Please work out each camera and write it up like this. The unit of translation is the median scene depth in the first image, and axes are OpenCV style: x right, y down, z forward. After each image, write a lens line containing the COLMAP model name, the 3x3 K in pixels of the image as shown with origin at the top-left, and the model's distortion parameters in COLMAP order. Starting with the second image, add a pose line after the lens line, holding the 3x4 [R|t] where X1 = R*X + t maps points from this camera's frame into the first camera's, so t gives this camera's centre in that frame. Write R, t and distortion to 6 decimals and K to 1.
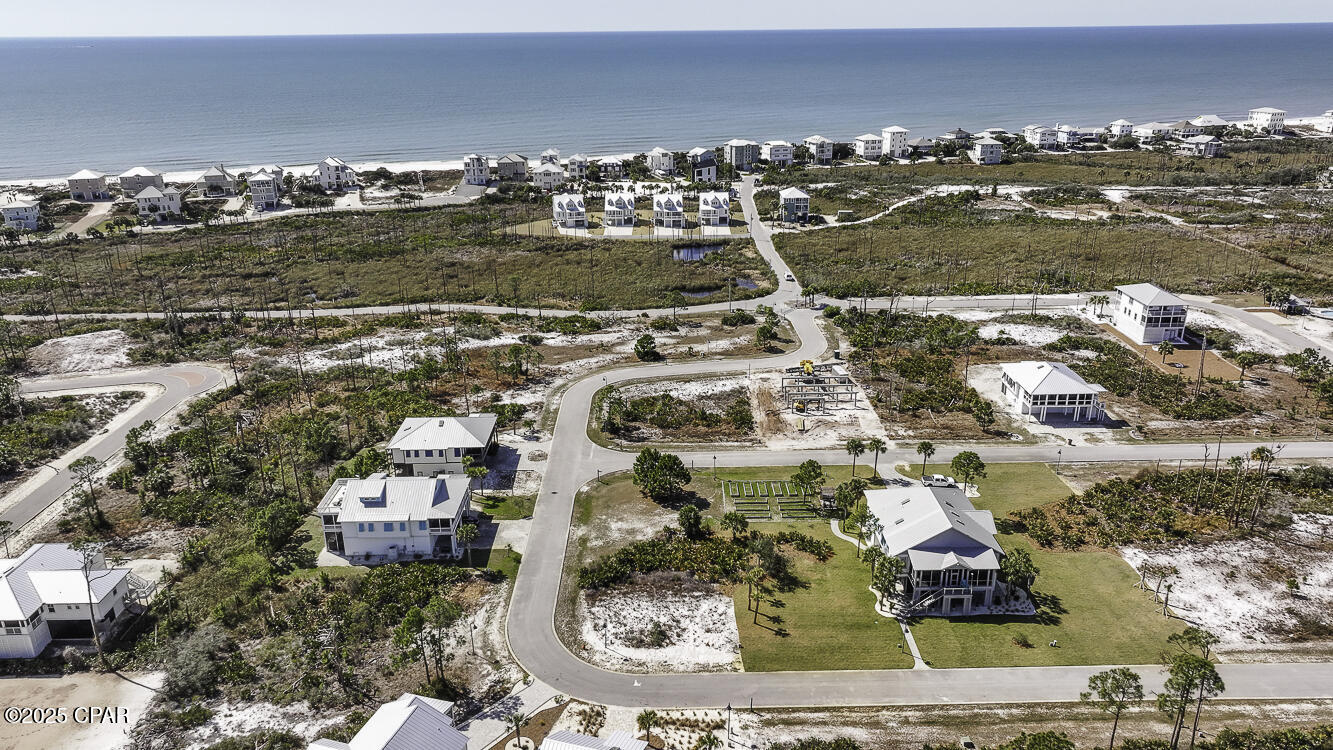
lens RADIAL K [[936.4, 0, 671.3], [0, 936.4, 371.1], [0, 0, 1]] dist [0.004008, 0.006595]
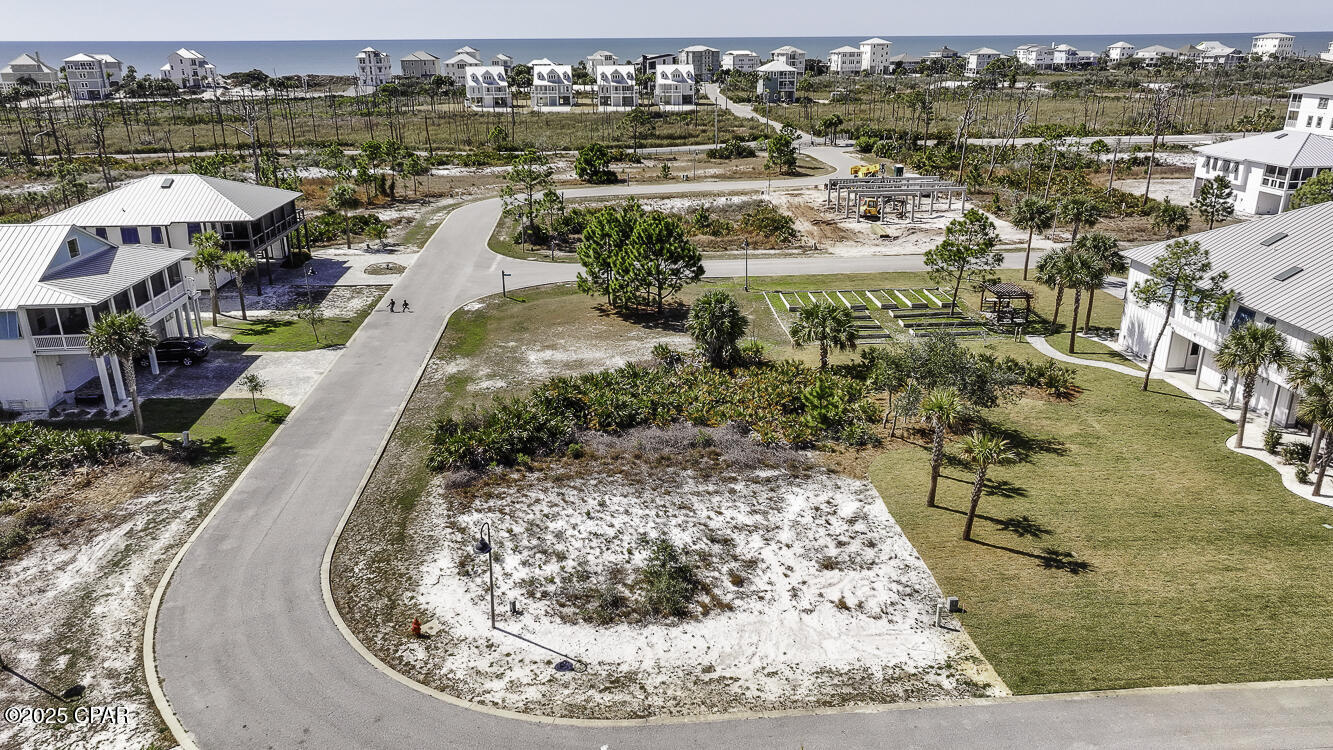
lens RADIAL K [[936.4, 0, 671.3], [0, 936.4, 371.1], [0, 0, 1]] dist [0.004008, 0.006595]
pose [[0.997899, -0.017893, 0.062266, -0.023770], [0.018486, 0.999789, -0.008961, 0.163396], [-0.062093, 0.010093, 0.998019, 0.526317]]
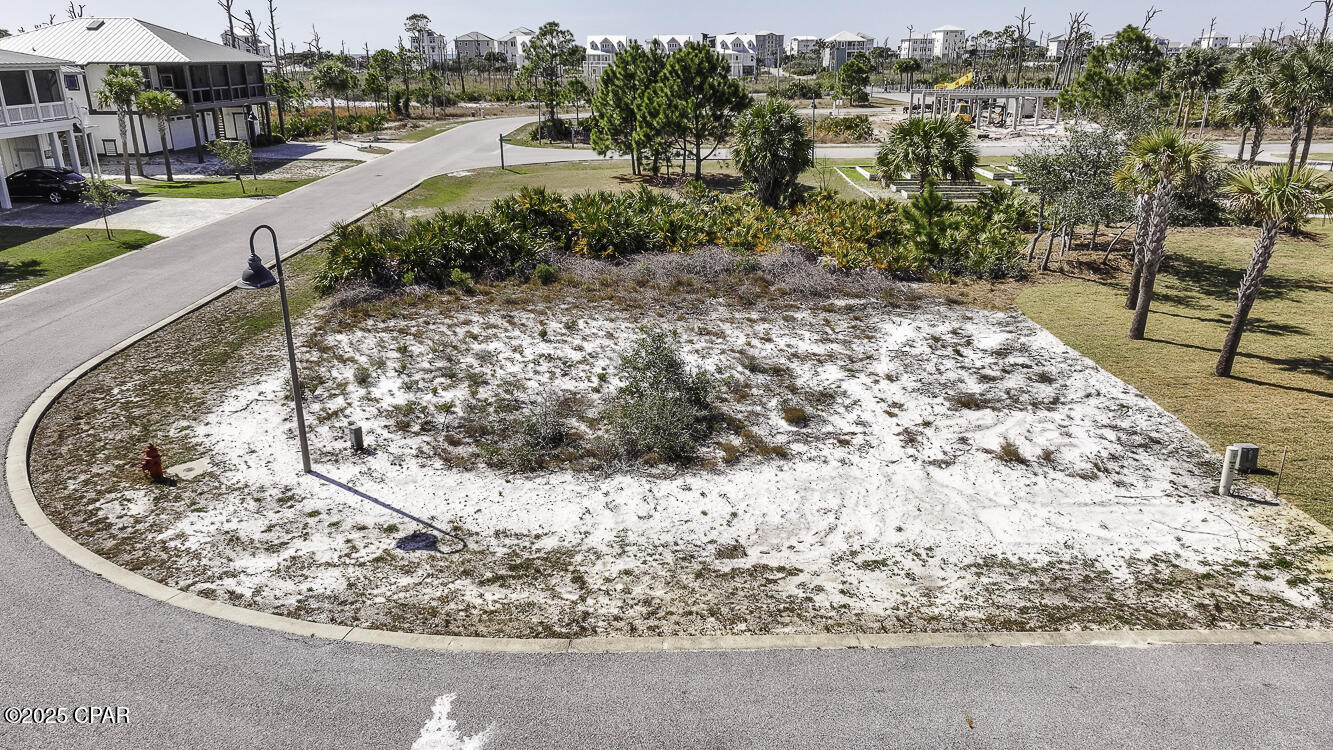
lens RADIAL K [[936.4, 0, 671.3], [0, 936.4, 371.1], [0, 0, 1]] dist [0.004008, 0.006595]
pose [[0.999985, 0.005290, 0.001595, -0.010599], [-0.005250, 0.999696, -0.024082, 0.209977], [-0.001721, 0.024074, 0.999709, 0.634773]]
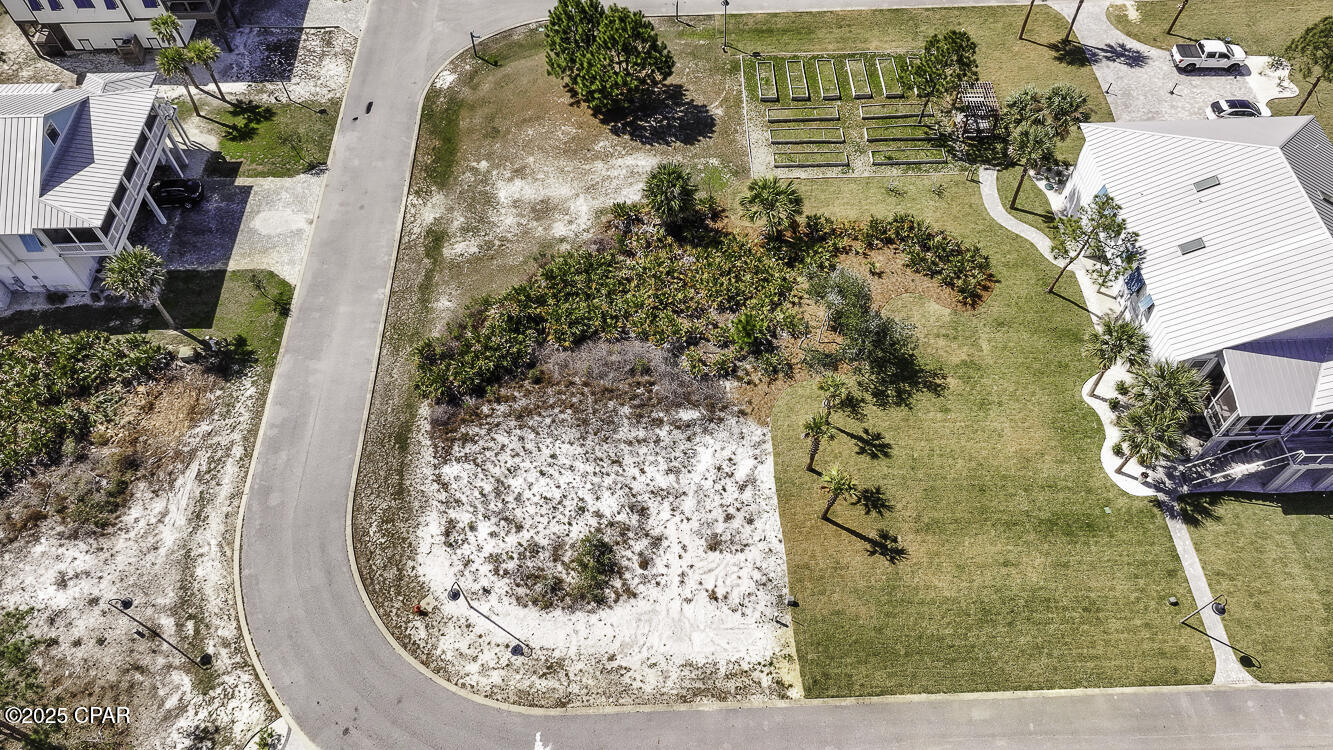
lens RADIAL K [[936.4, 0, 671.3], [0, 936.4, 371.1], [0, 0, 1]] dist [0.004008, 0.006595]
pose [[0.999837, -0.015238, 0.009682, 0.012999], [0.006856, 0.816565, 0.577213, -0.024167], [-0.016702, -0.577053, 0.816536, 0.532013]]
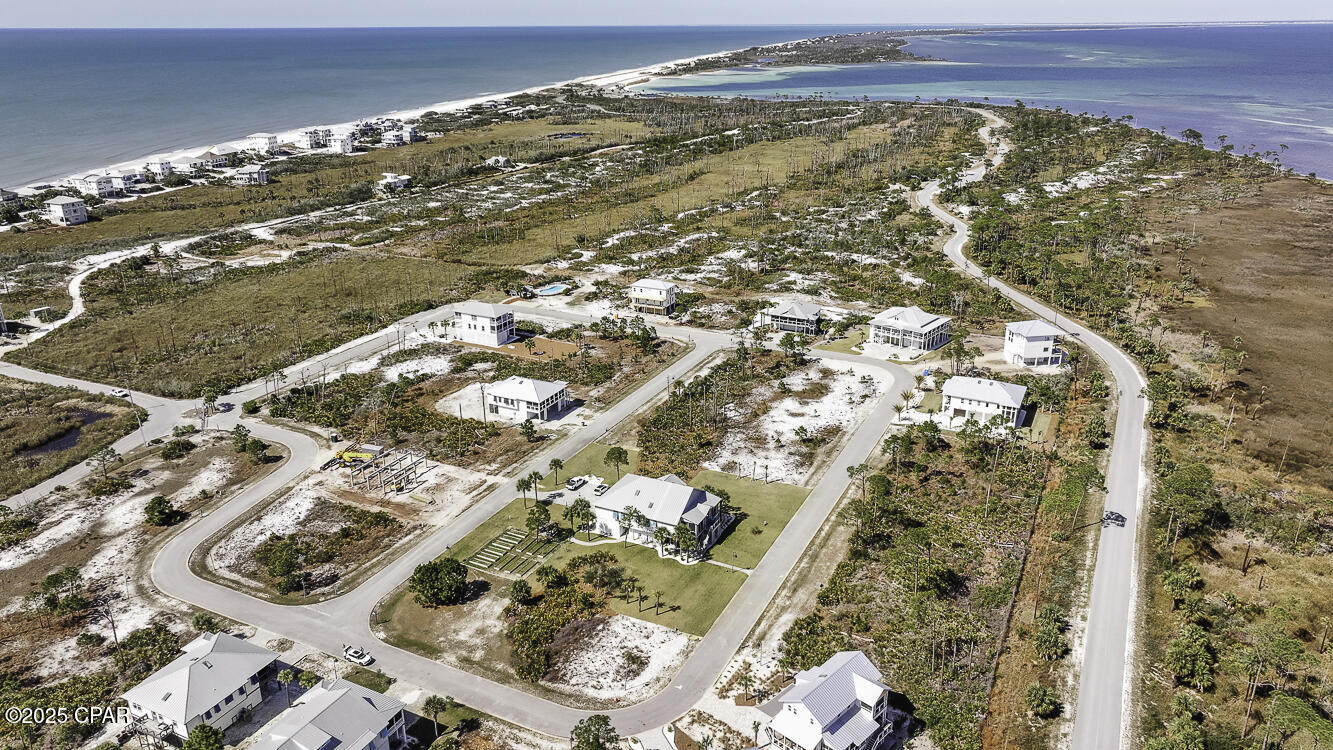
lens RADIAL K [[936.4, 0, 671.3], [0, 936.4, 371.1], [0, 0, 1]] dist [0.004008, 0.006595]
pose [[0.455367, -0.304289, 0.836689, -0.691978], [0.307730, 0.935651, 0.172798, -0.209981], [-0.835430, 0.178787, 0.519703, 0.182032]]
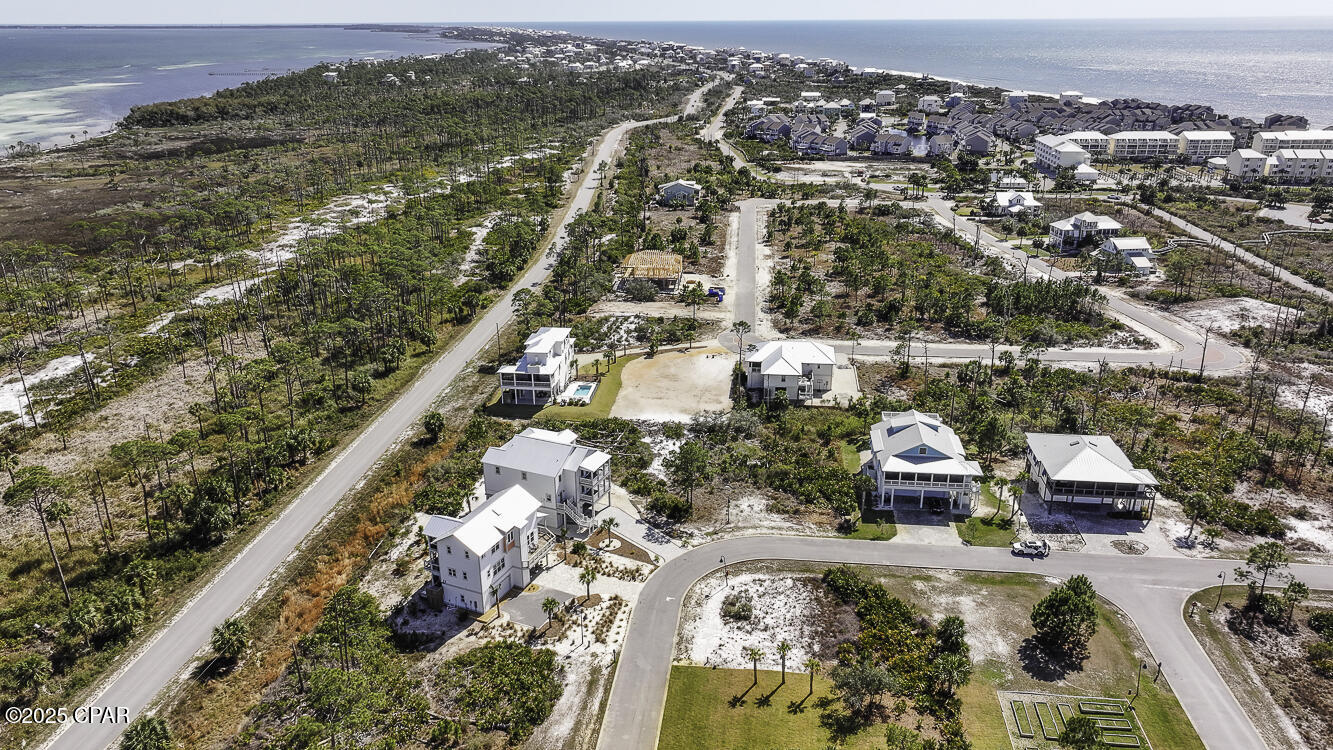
lens RADIAL K [[936.4, 0, 671.3], [0, 936.4, 371.1], [0, 0, 1]] dist [0.004008, 0.006595]
pose [[-0.130048, 0.360654, -0.923589, 0.612921], [-0.334933, 0.860764, 0.383282, -0.220103], [0.933224, 0.359185, 0.008855, 0.627233]]
